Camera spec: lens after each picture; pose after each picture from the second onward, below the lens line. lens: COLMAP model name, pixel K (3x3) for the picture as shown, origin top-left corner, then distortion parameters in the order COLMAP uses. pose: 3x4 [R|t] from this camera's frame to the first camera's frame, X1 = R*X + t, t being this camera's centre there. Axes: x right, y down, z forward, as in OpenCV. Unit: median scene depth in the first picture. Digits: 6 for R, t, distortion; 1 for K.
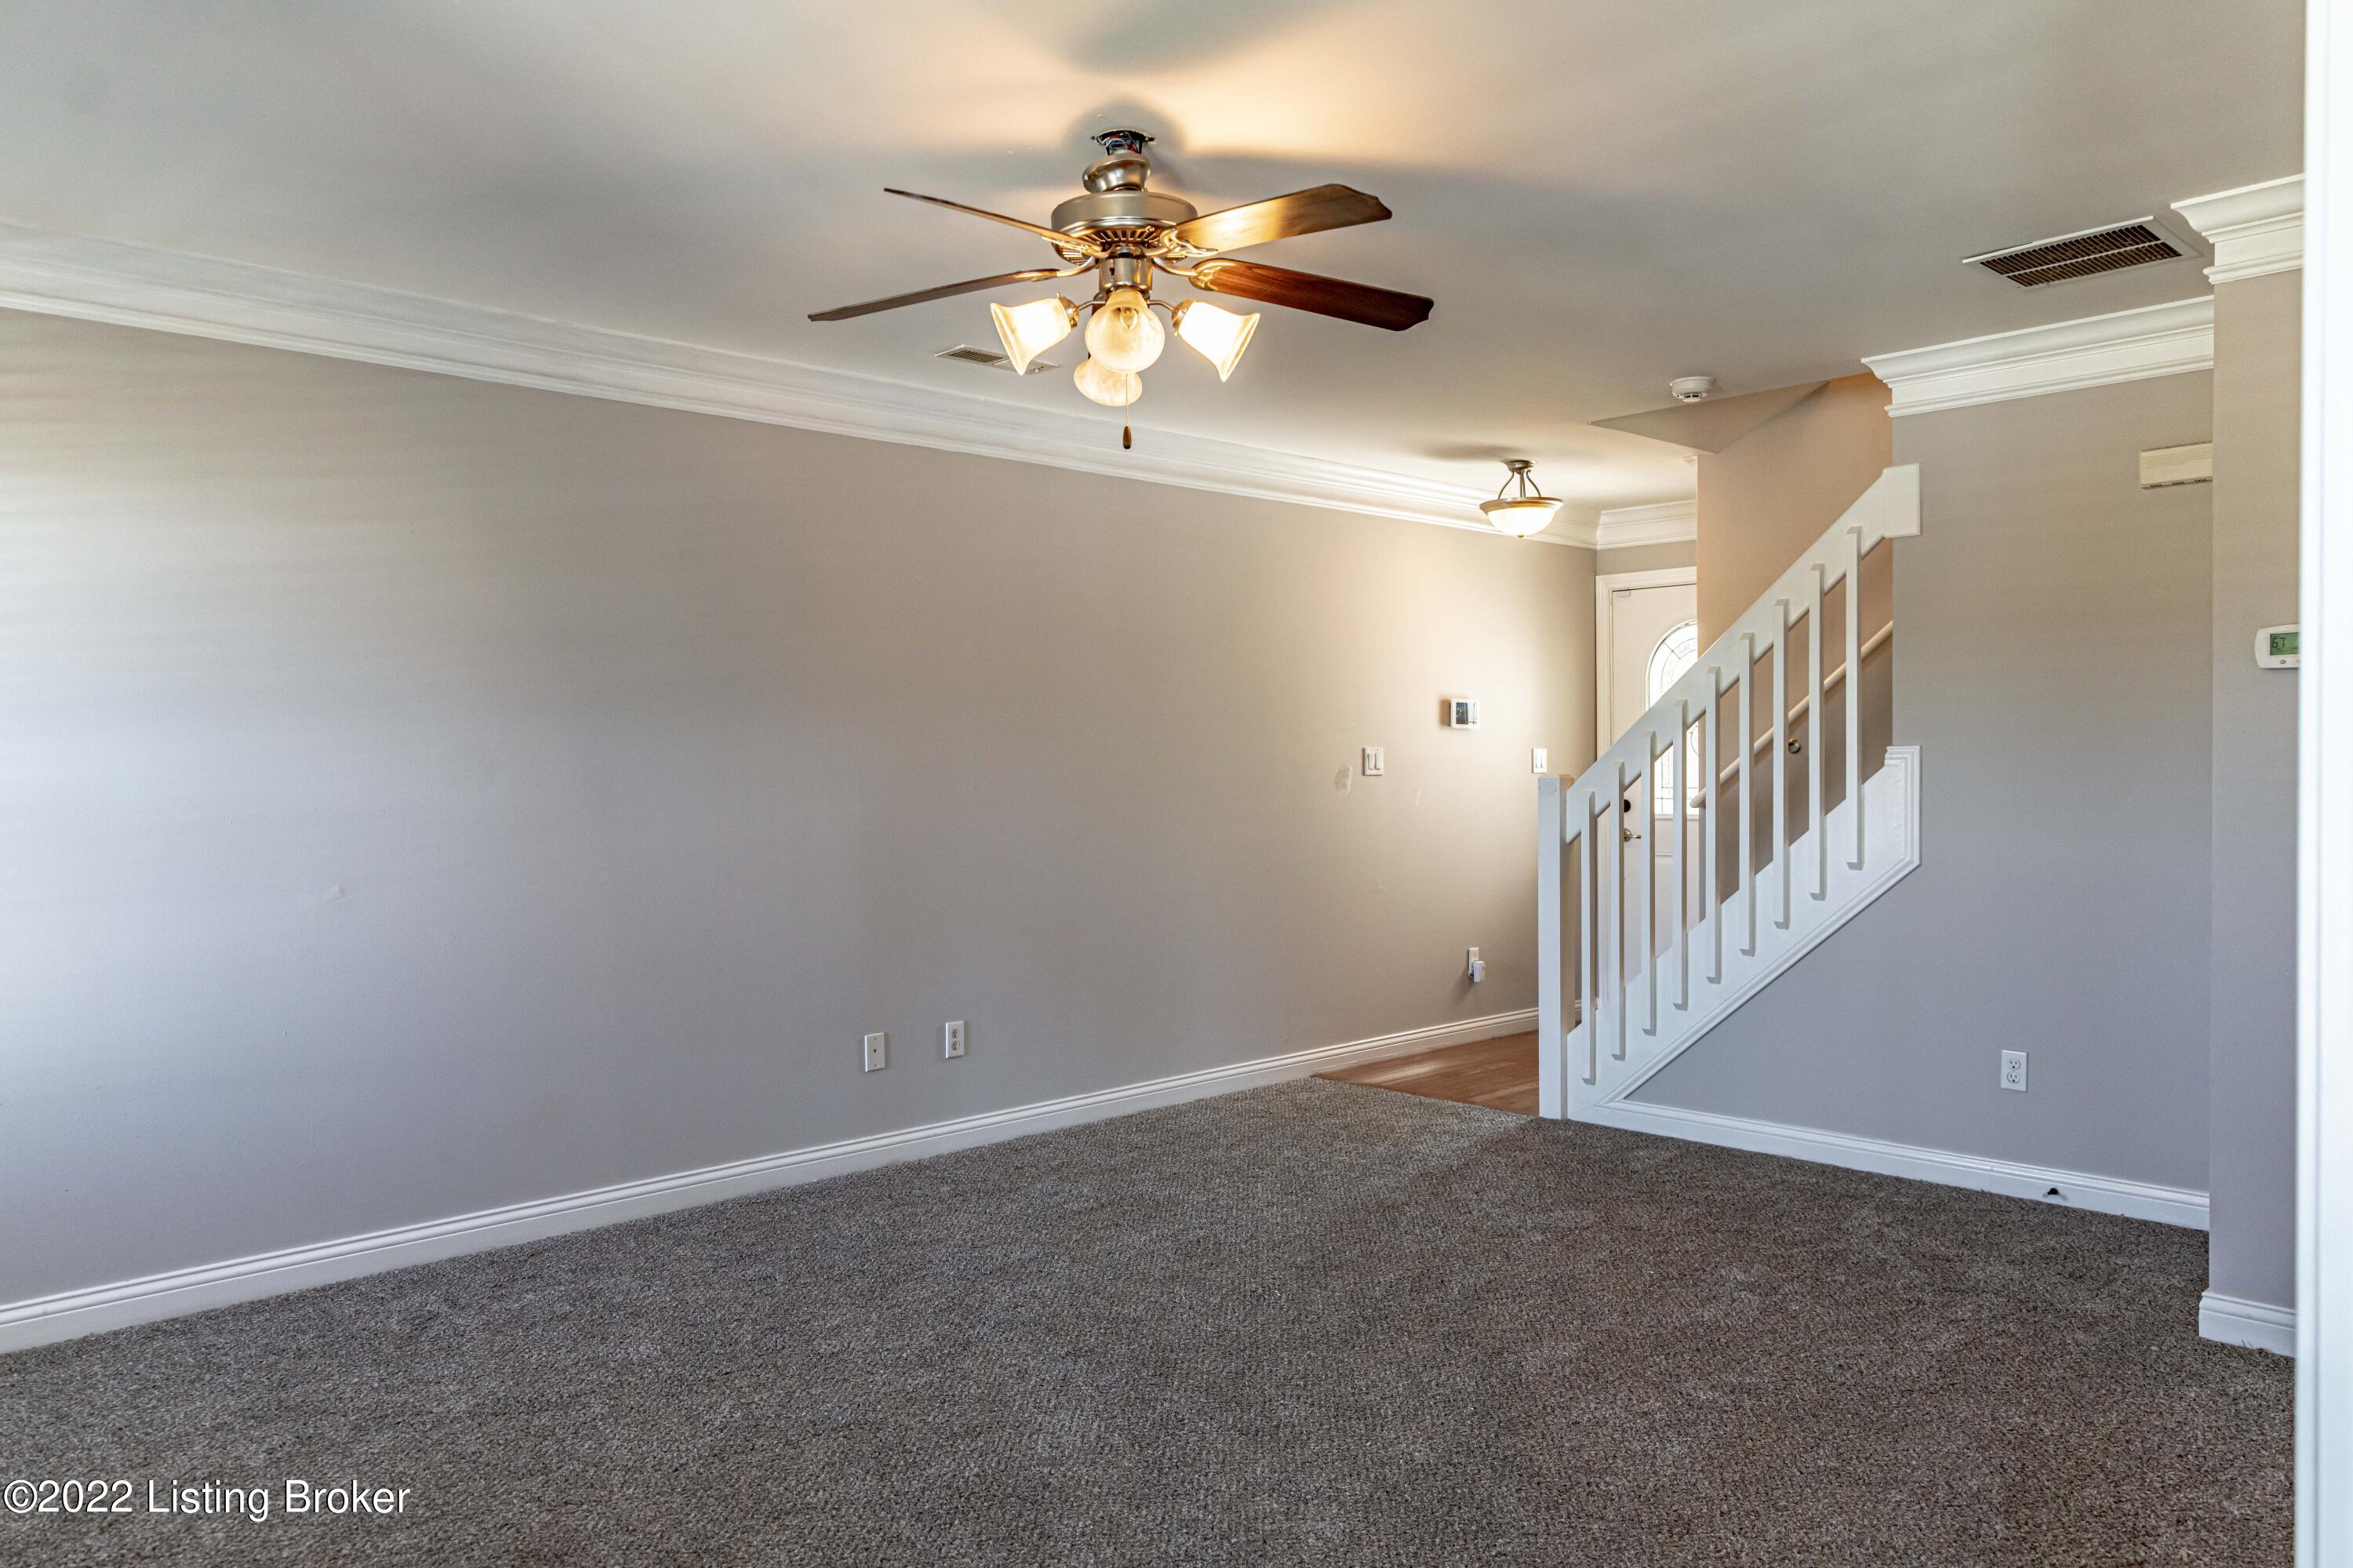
lens RADIAL K [[1697.3, 0, 1175.7], [0, 1697.3, 780.0], [0, 0, 1]] dist [-0.002135, 0.000776]
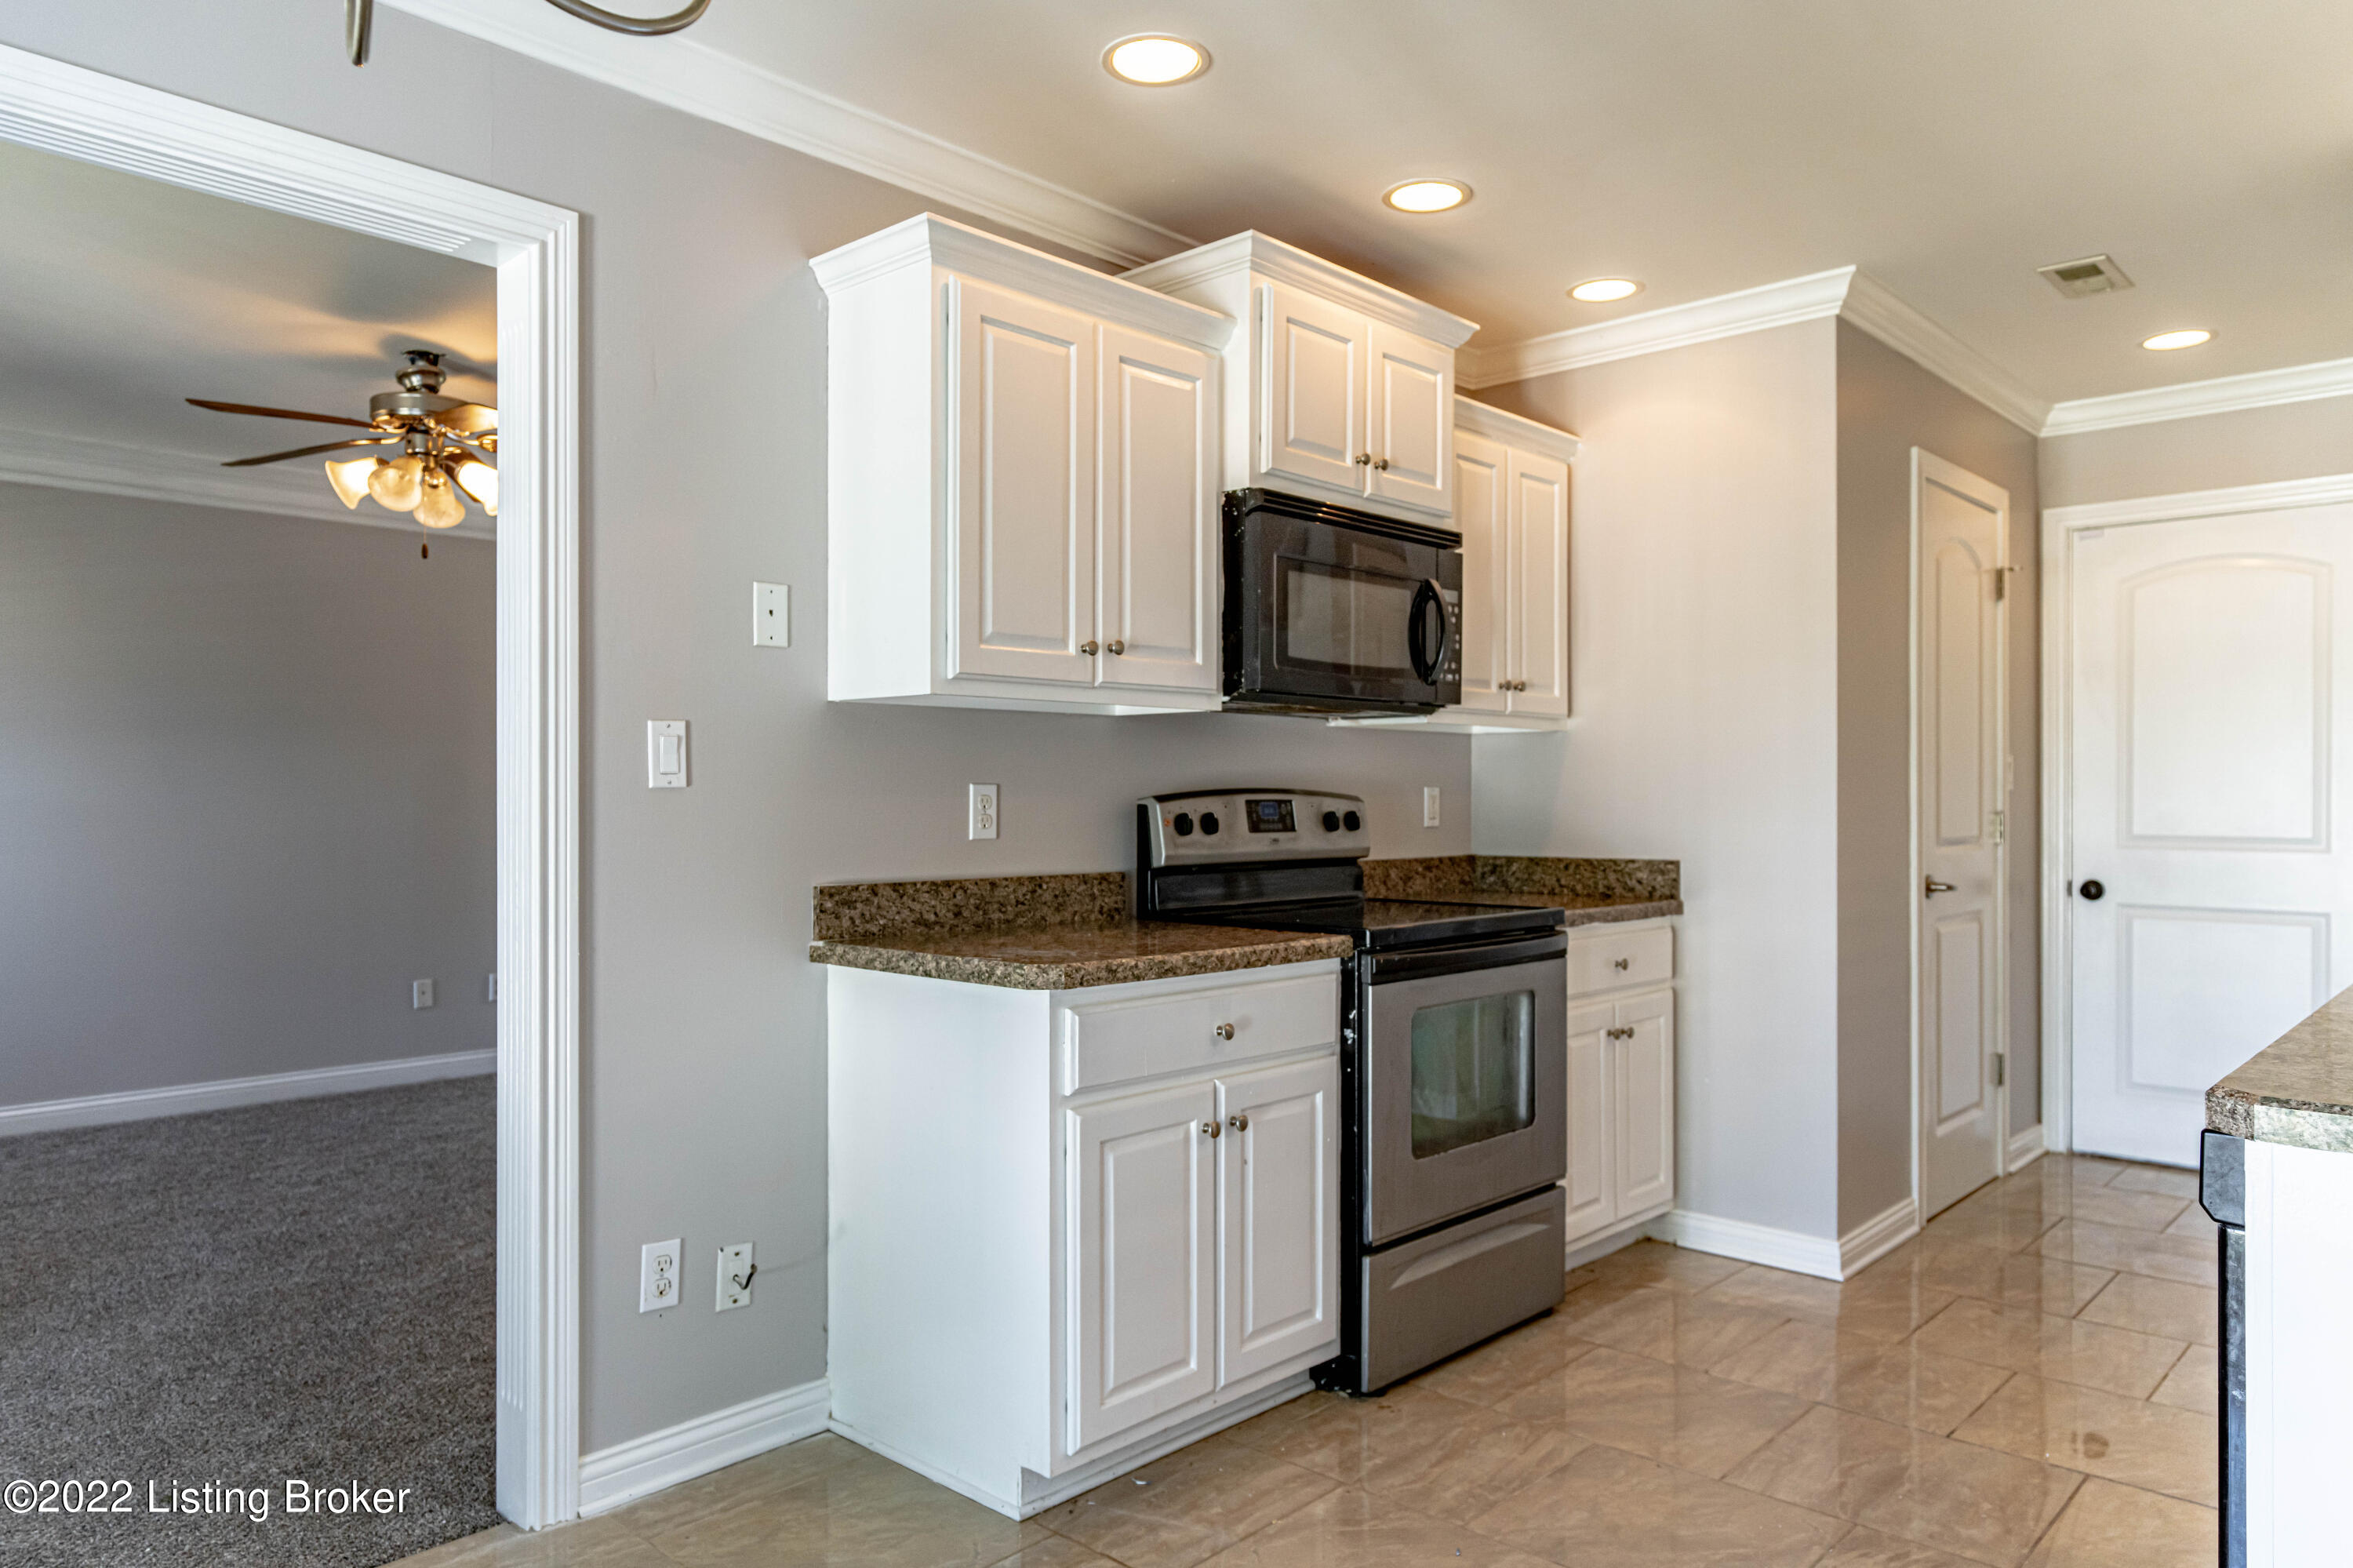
lens RADIAL K [[1539.4, 0, 1172.3], [0, 1539.4, 791.6], [0, 0, 1]] dist [0.001795, -0.000811]
pose [[0.997676, 0.010747, 0.067278, 0.548964], [-0.009510, 0.999780, -0.018678, 0.031831], [-0.067463, 0.017995, 0.997559, -0.412649]]
